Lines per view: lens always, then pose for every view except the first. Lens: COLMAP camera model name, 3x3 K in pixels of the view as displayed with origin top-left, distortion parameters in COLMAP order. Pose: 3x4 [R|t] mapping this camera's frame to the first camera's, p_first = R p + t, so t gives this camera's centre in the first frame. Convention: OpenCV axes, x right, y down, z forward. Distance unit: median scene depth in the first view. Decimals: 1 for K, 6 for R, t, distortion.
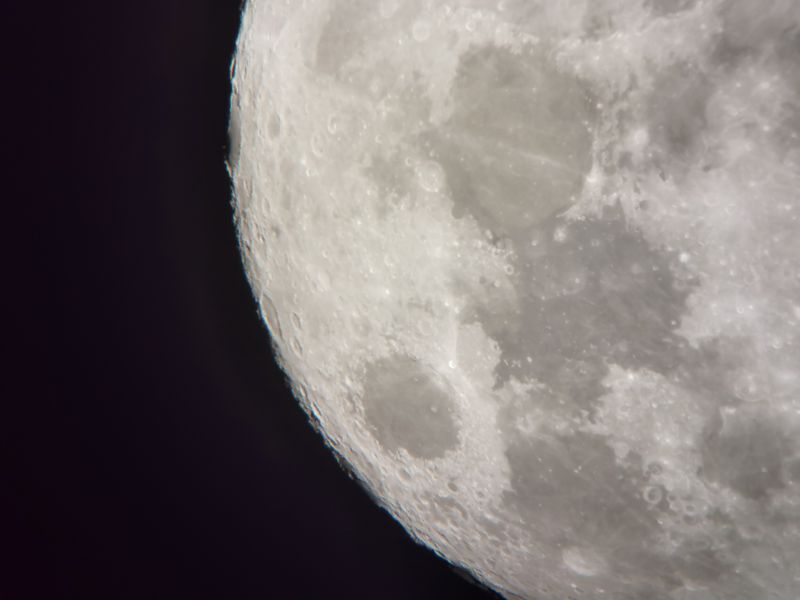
lens RADIAL K [[1329.5, 0, 399.8], [0, 1329.5, 300.4], [0, 0, 1]] dist [0.009337, 0.000000]
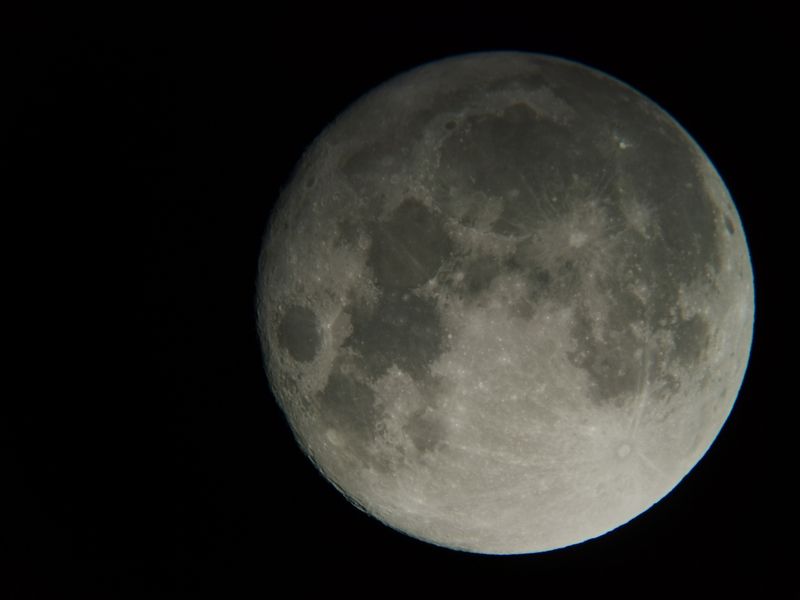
lens RADIAL K [[1303.9, 0, 428.4], [0, 1303.9, 321.9], [0, 0, 1]] dist [0.380410, 0.000000]
pose [[0.864337, 0.498816, 0.064061, 0.040806], [-0.500196, 0.865887, 0.006559, -0.048630], [-0.052198, -0.037712, 0.997924, -1.050727]]
